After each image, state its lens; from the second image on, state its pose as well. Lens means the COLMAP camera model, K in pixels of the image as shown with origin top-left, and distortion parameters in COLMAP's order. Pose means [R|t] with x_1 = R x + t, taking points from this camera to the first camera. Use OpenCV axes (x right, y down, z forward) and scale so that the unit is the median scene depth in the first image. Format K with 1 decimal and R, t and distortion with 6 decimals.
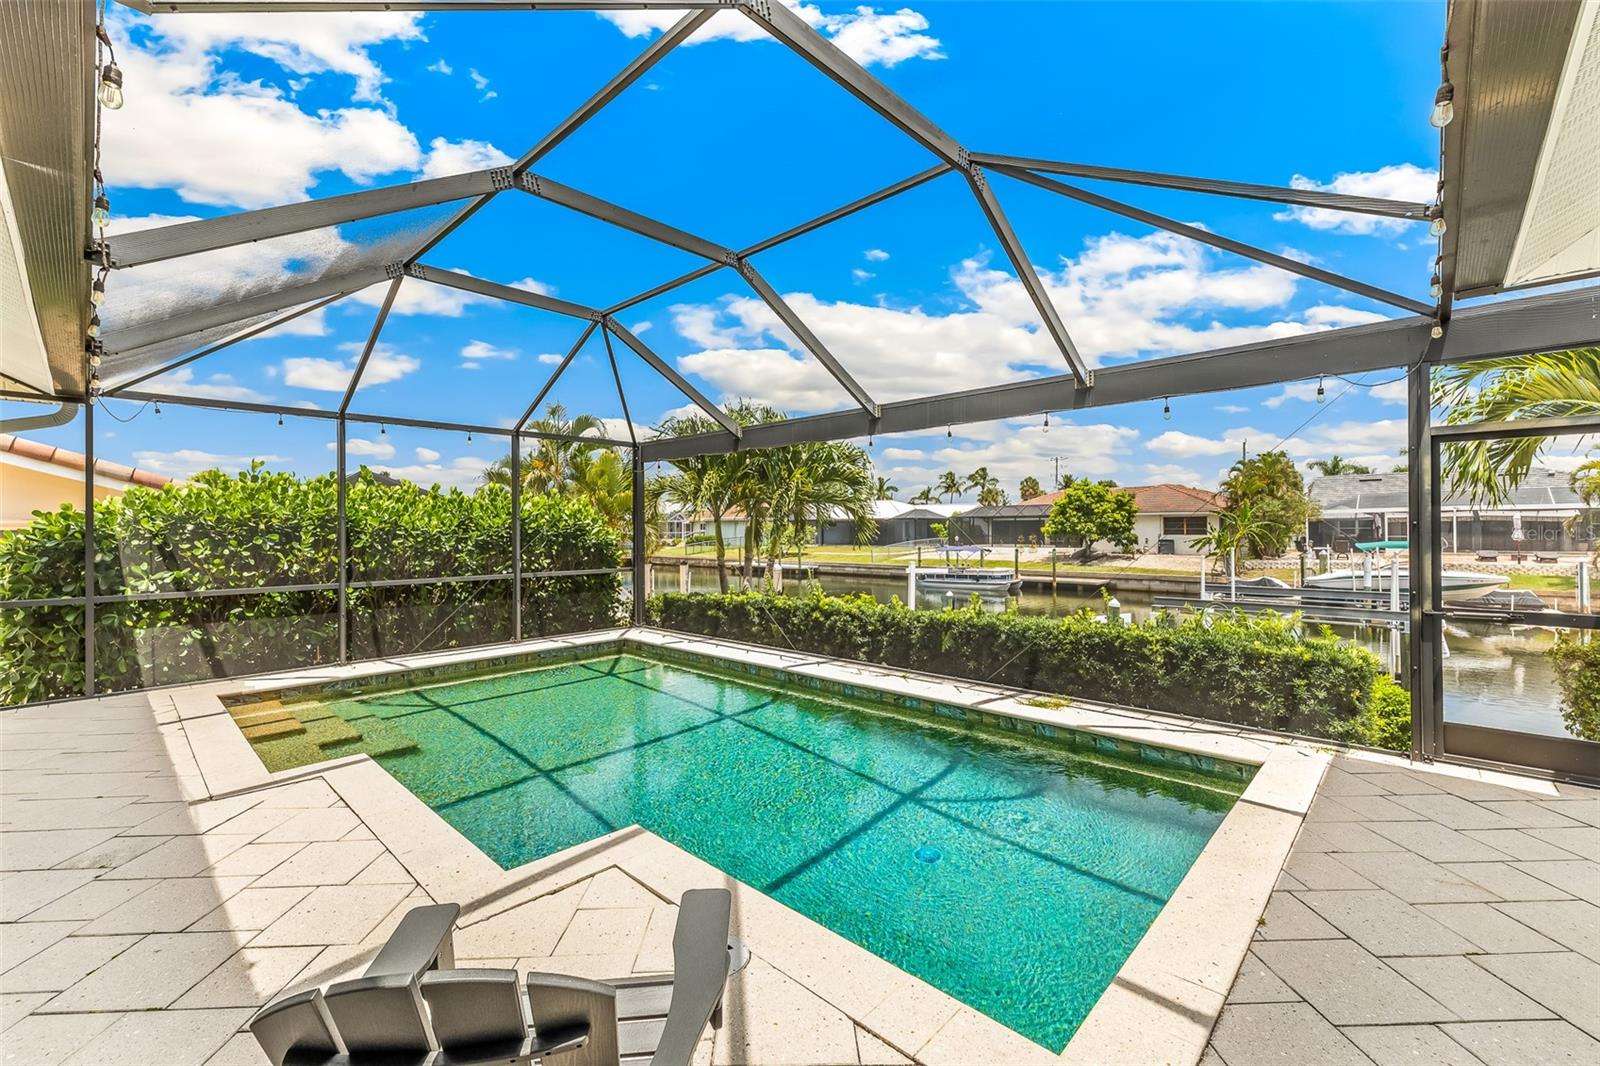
lens RADIAL K [[688.4, 0, 776.2], [0, 688.4, 524.0], [0, 0, 1]] dist [-0.001997, -0.000765]
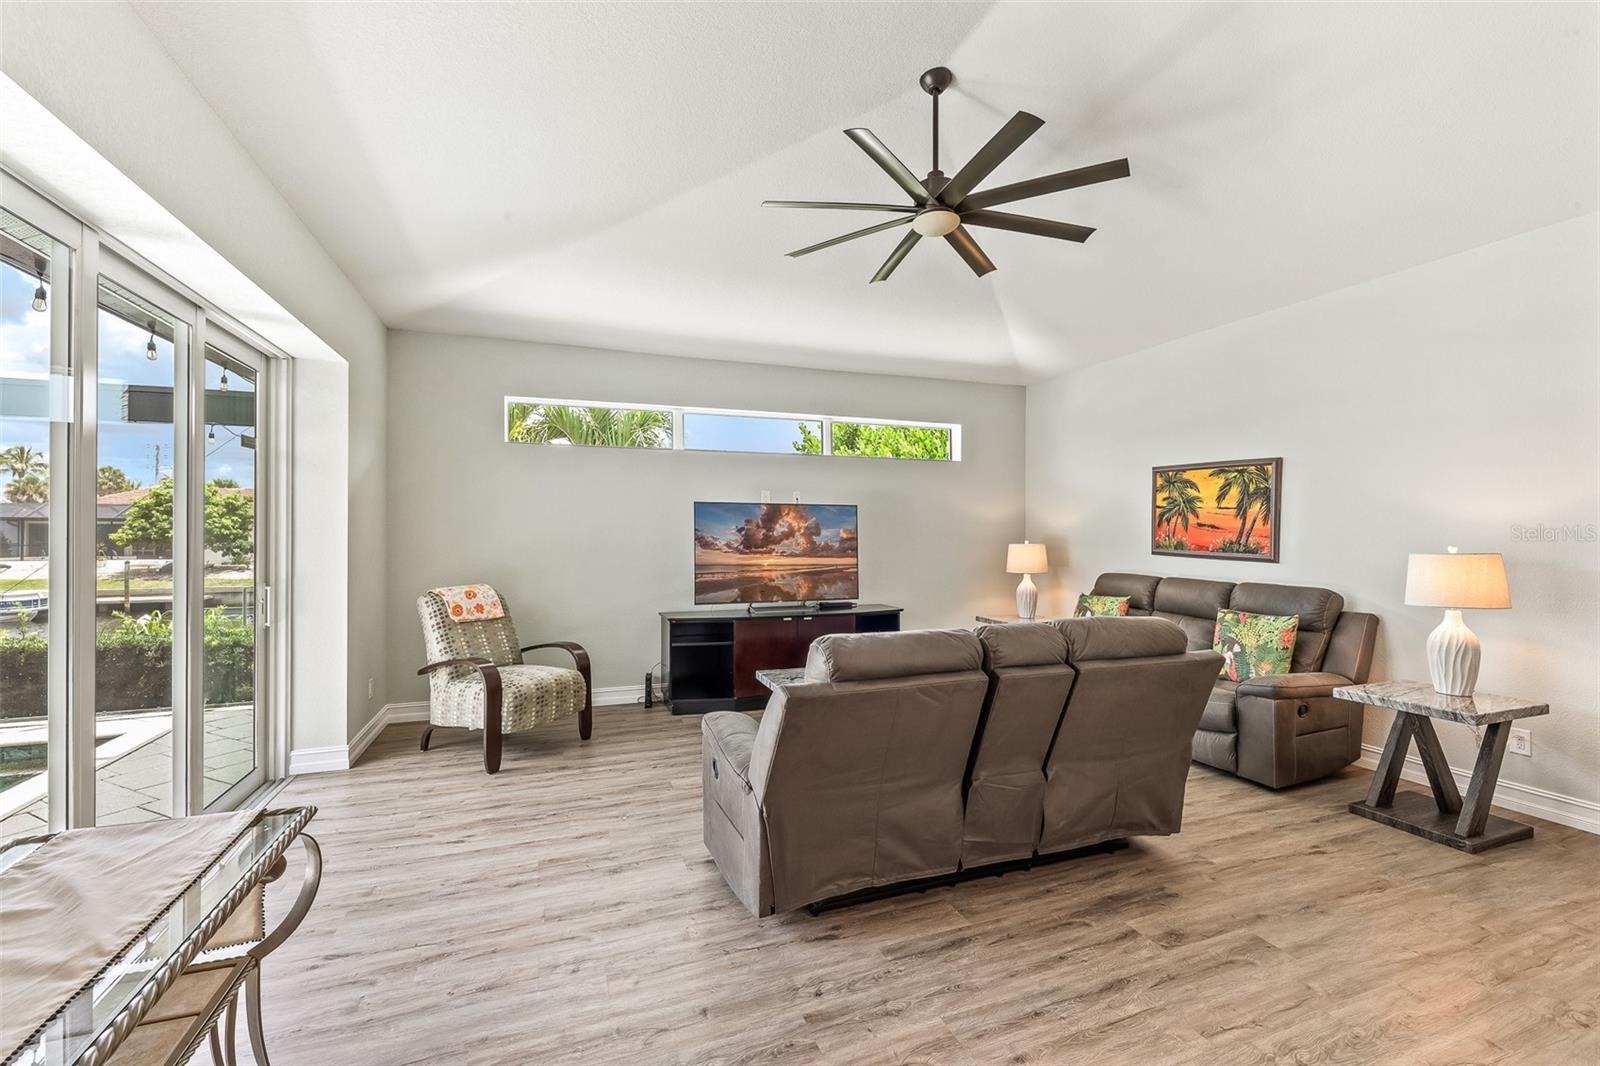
lens RADIAL K [[688.4, 0, 824.8], [0, 688.4, 529.9], [0, 0, 1]] dist [-0.001997, -0.000765]
pose [[0.403826, 0.012985, 0.914744, 0.007169], [-0.011183, 0.999895, -0.009257, -0.001416], [-0.914768, -0.006491, 0.403928, -0.053617]]
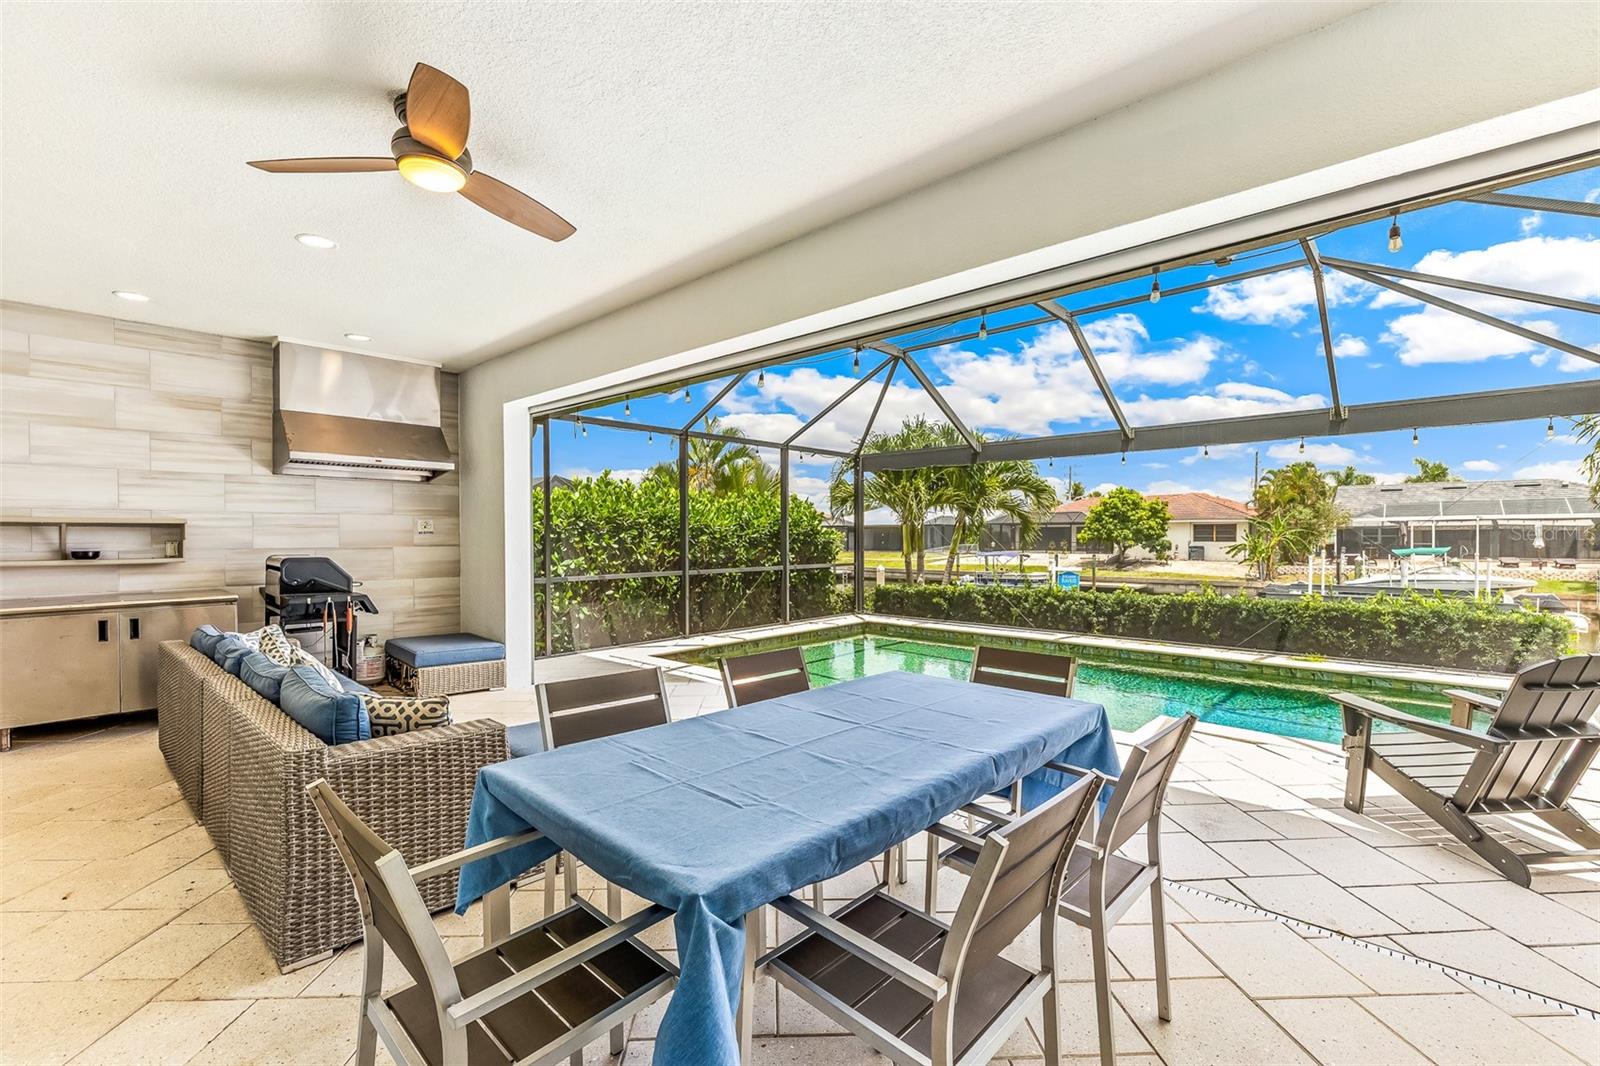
lens RADIAL K [[688.4, 0, 795.7], [0, 688.4, 537.7], [0, 0, 1]] dist [-0.001997, -0.000765]
pose [[0.999856, 0.004641, 0.016345, -0.070012], [-0.004819, 0.999929, 0.010870, 0.002068], [-0.016293, -0.010947, 0.999807, -0.034039]]
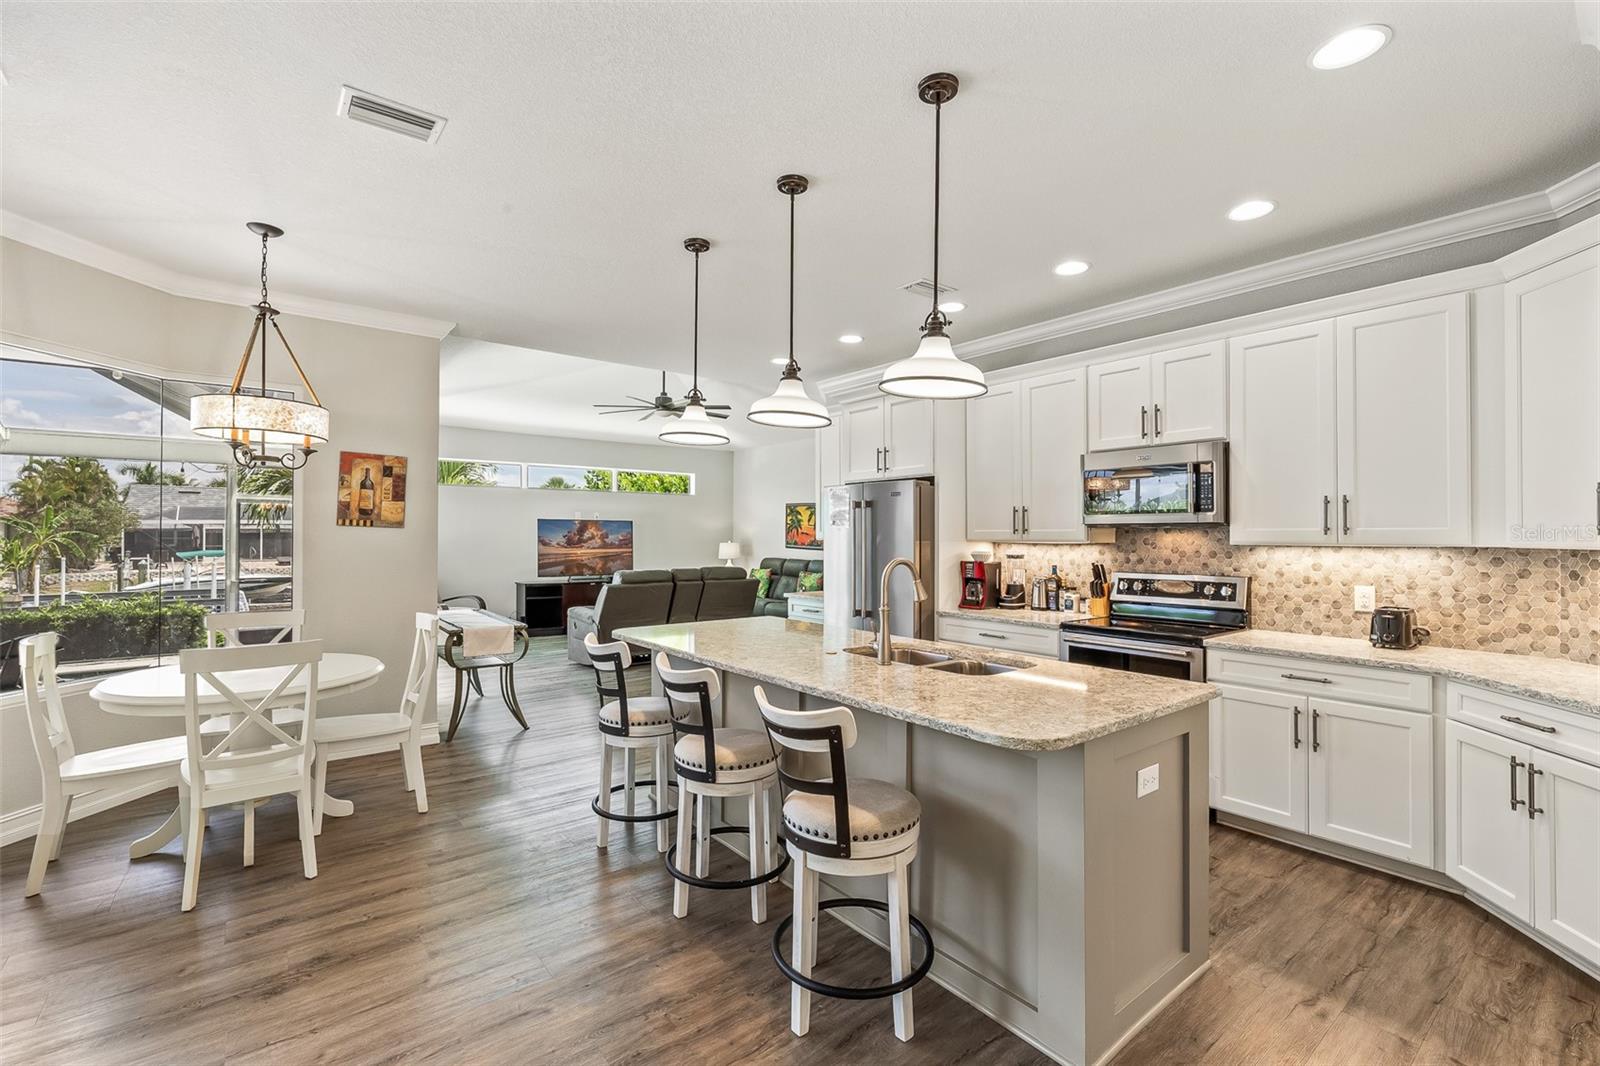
lens RADIAL K [[688.4, 0, 814.4], [0, 688.4, 533.2], [0, 0, 1]] dist [-0.001997, -0.000765]
pose [[0.116215, 0.010832, 0.993165, -0.083384], [-0.010218, 0.999901, -0.009710, -0.001641], [-0.993171, -0.009020, 0.116314, -0.090040]]
